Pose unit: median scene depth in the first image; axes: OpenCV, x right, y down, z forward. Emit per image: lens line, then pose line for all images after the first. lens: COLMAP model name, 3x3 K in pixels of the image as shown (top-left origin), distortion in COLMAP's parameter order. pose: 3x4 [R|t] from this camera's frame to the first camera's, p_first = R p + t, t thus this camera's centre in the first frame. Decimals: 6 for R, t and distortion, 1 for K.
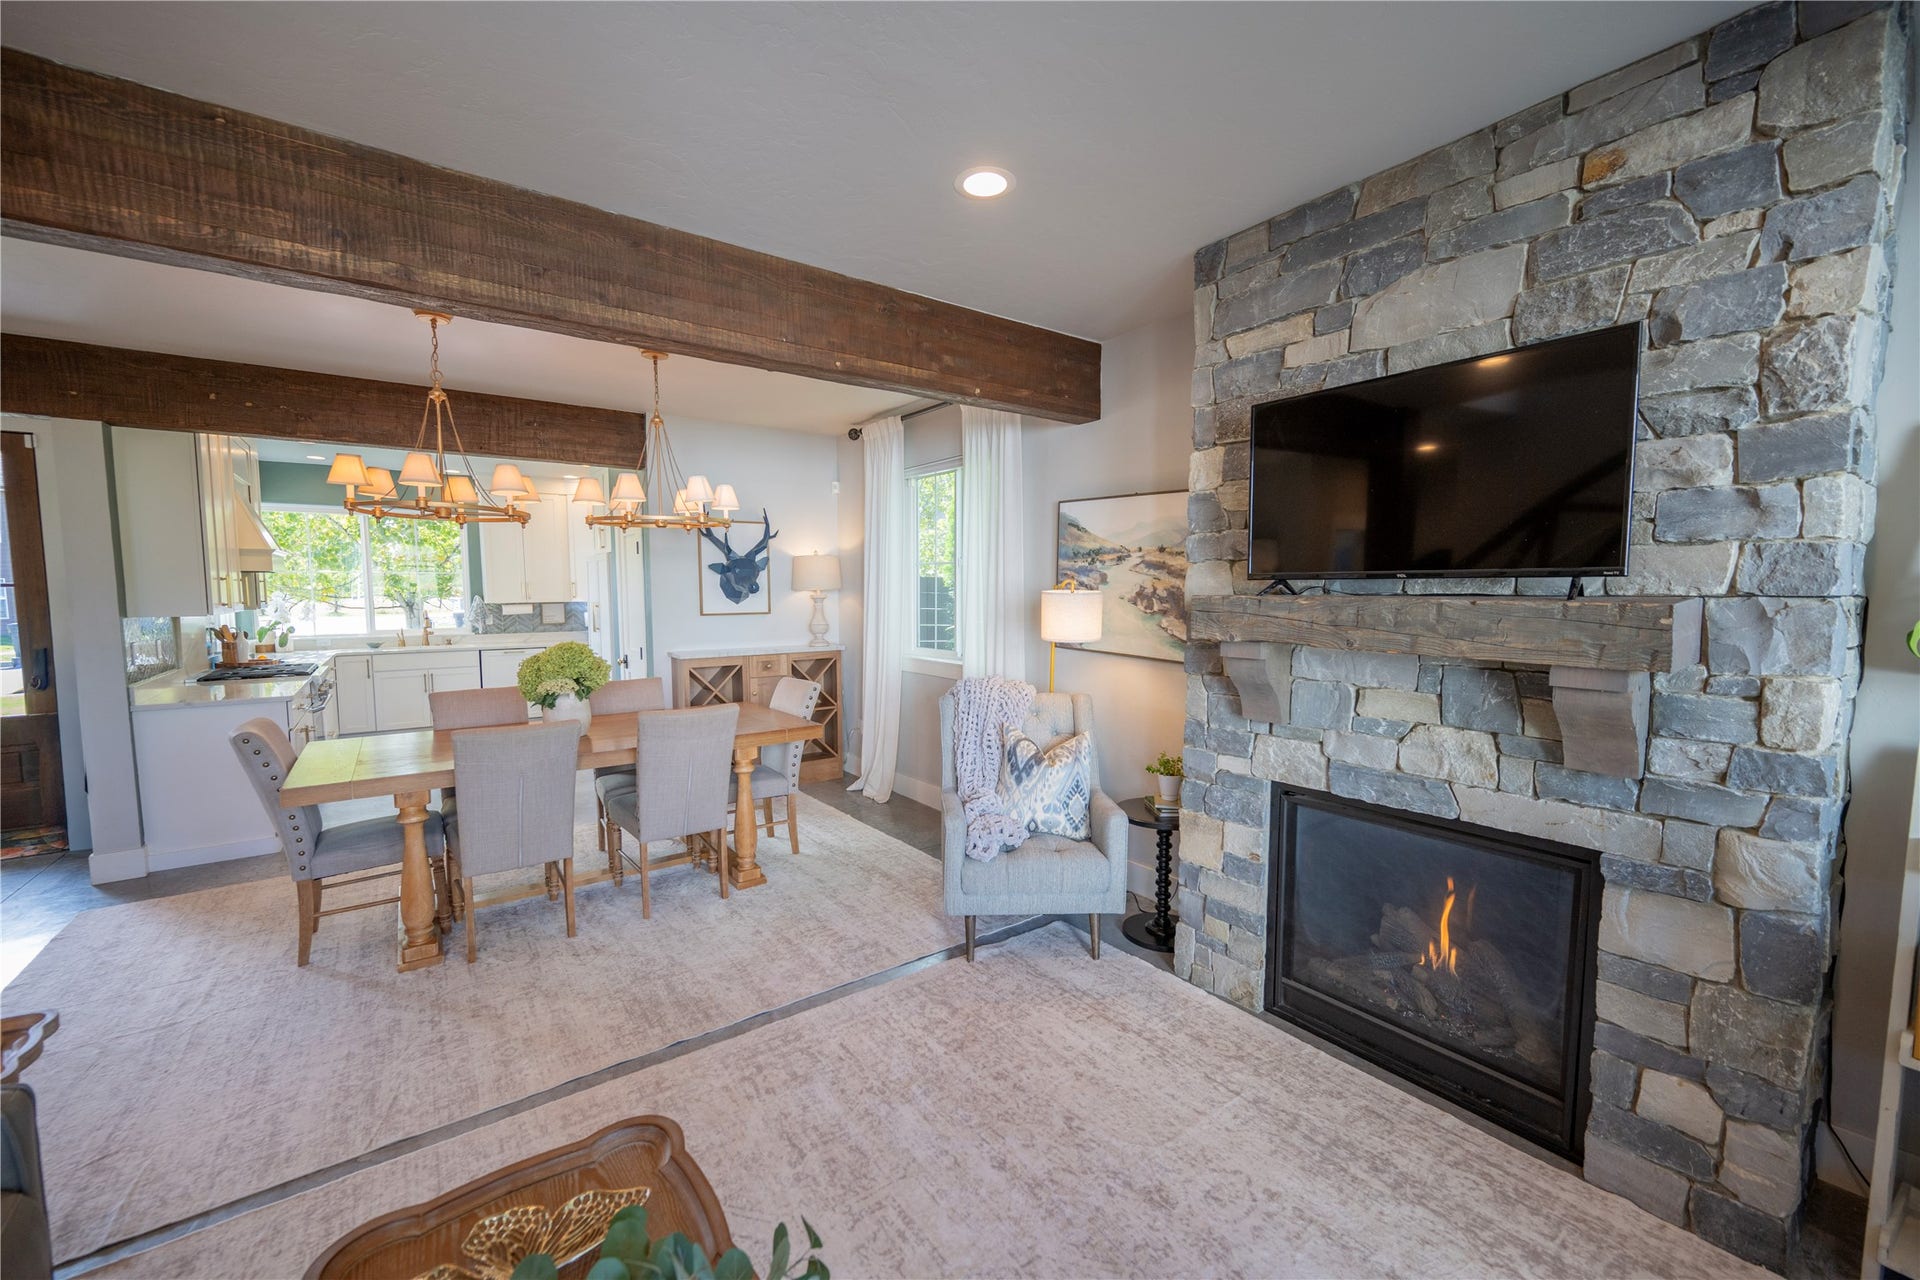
lens RADIAL K [[754.7, 0, 967.7], [0, 754.7, 641.2], [0, 0, 1]] dist [0.000700, 0.000031]
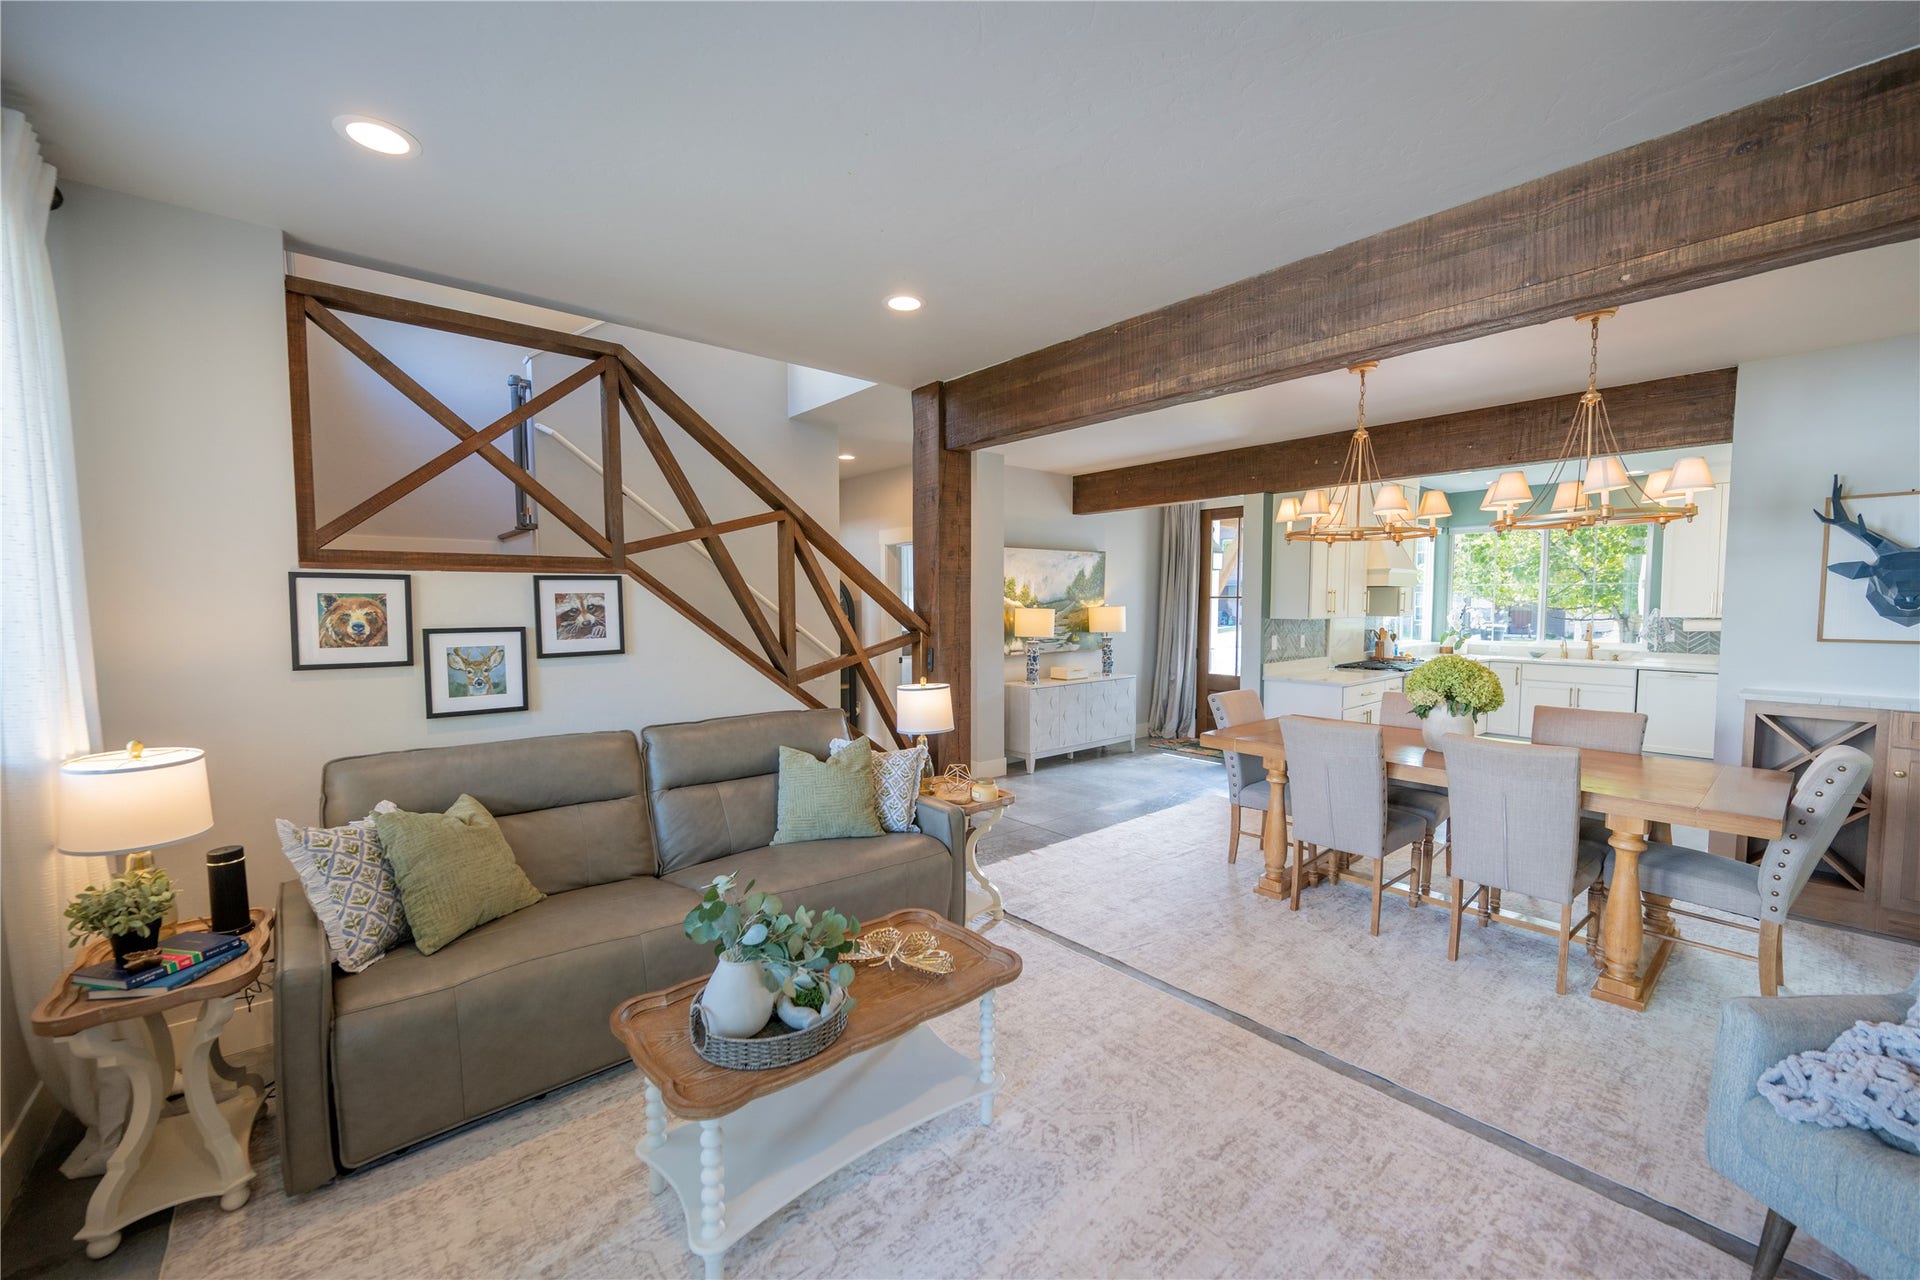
lens RADIAL K [[754.7, 0, 963.5], [0, 754.7, 646.1], [0, 0, 1]] dist [0.000700, 0.000031]
pose [[0.071102, 0.062931, -0.995482, 0.443486], [-0.071151, 0.995786, 0.057868, -0.025111], [0.994928, 0.066715, 0.075280, 0.329503]]
